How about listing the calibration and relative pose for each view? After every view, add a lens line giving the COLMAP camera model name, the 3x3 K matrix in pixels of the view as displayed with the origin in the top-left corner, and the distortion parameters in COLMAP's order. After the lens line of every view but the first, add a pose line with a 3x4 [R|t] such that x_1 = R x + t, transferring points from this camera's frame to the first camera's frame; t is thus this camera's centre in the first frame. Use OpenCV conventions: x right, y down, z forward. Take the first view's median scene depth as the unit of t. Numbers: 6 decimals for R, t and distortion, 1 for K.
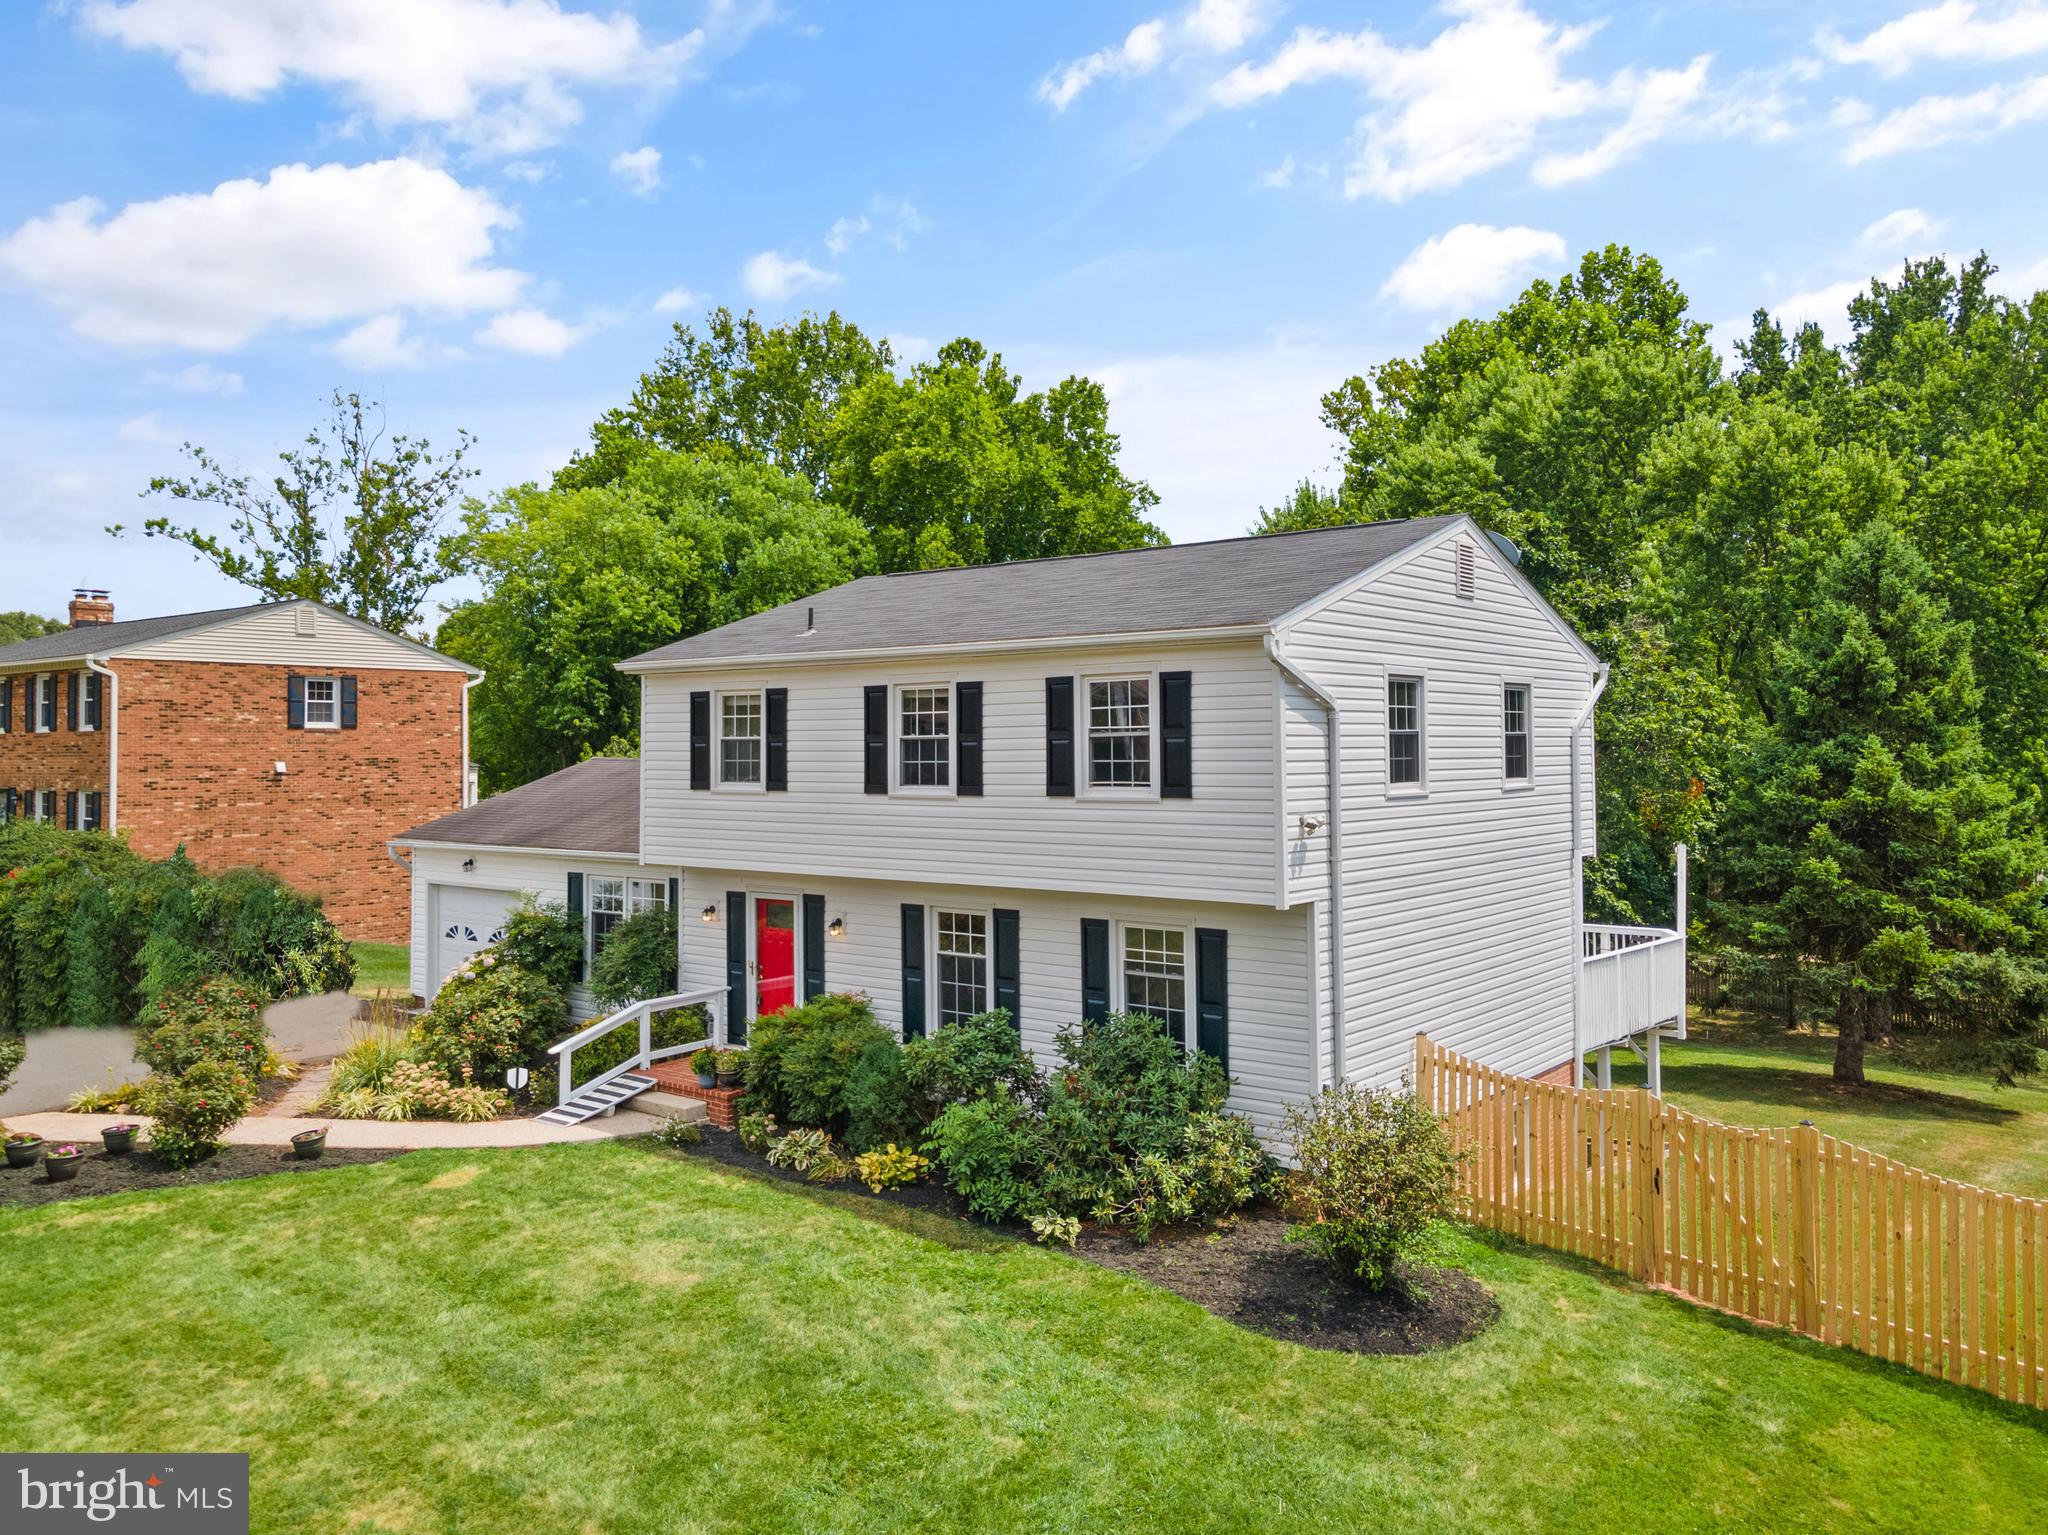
lens RADIAL K [[1555.2, 0, 1037.8], [0, 1555.2, 731.5], [0, 0, 1]] dist [0.028625, -0.006893]
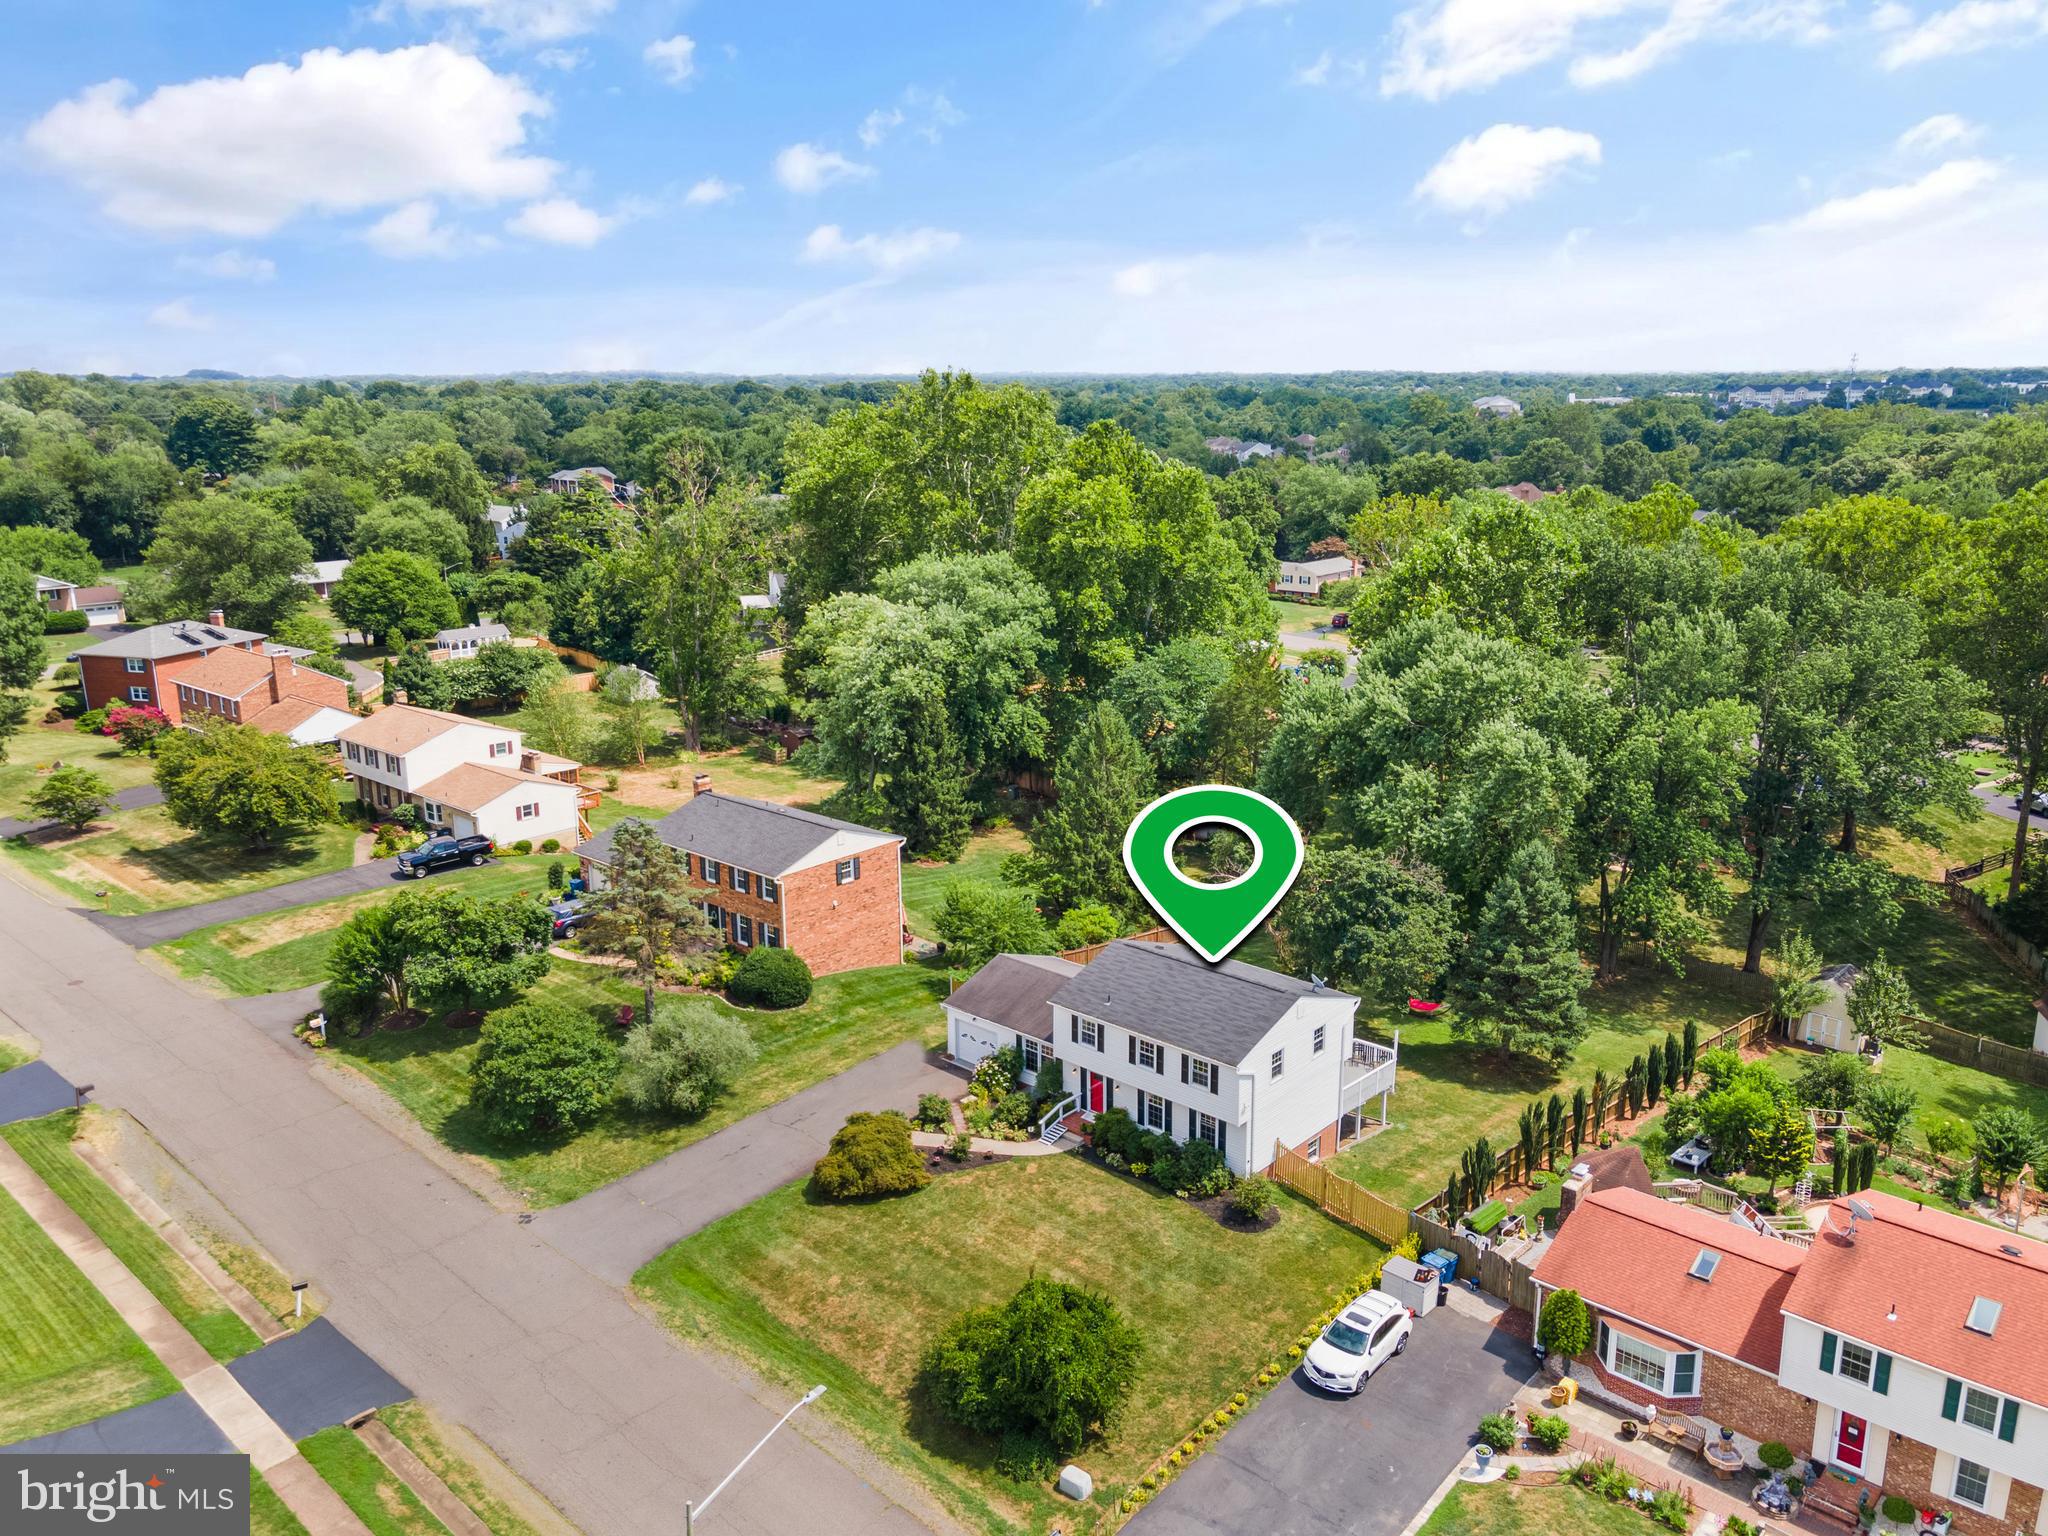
lens RADIAL K [[1559.7, 0, 1013.7], [0, 1559.7, 761.6], [0, 0, 1]] dist [0.002247, -0.000527]
pose [[0.997405, 0.015722, -0.070258, -0.134324], [0.002683, 0.967071, 0.254494, -1.546947], [0.071945, -0.254022, 0.964519, -2.309247]]
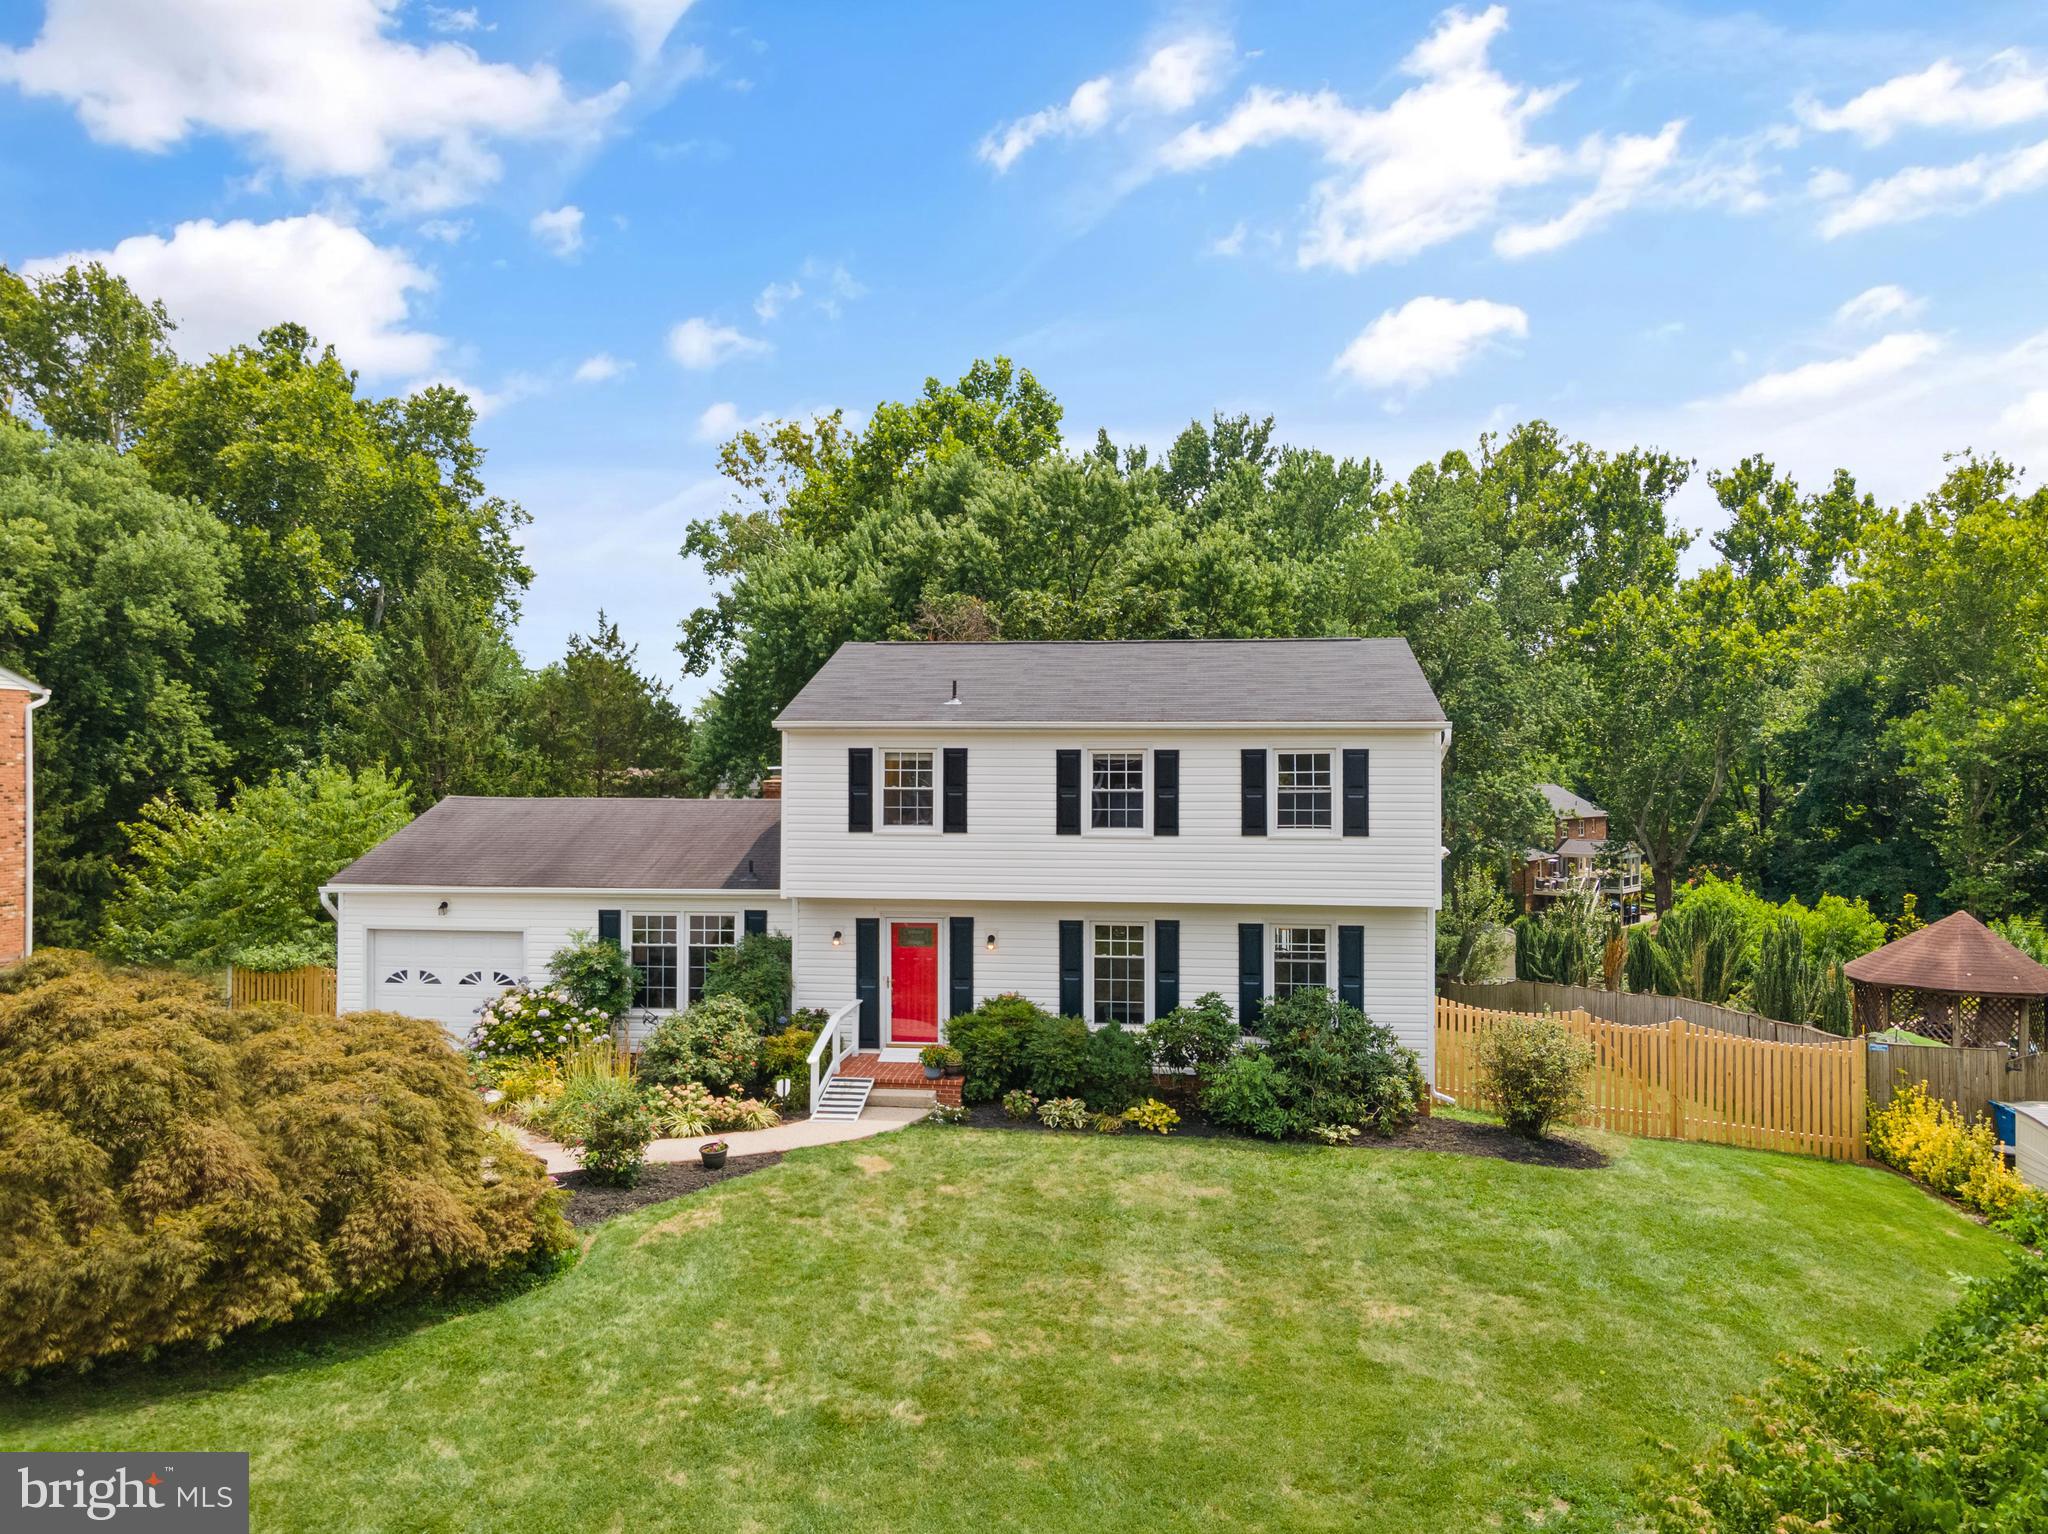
lens RADIAL K [[1555.2, 0, 1037.8], [0, 1555.2, 731.0], [0, 0, 1]] dist [0.028625, -0.006893]
pose [[0.848717, 0.019666, 0.528482, -0.796299], [-0.014313, 0.999796, -0.014218, -0.026148], [-0.528654, 0.004502, 0.848826, -0.069599]]
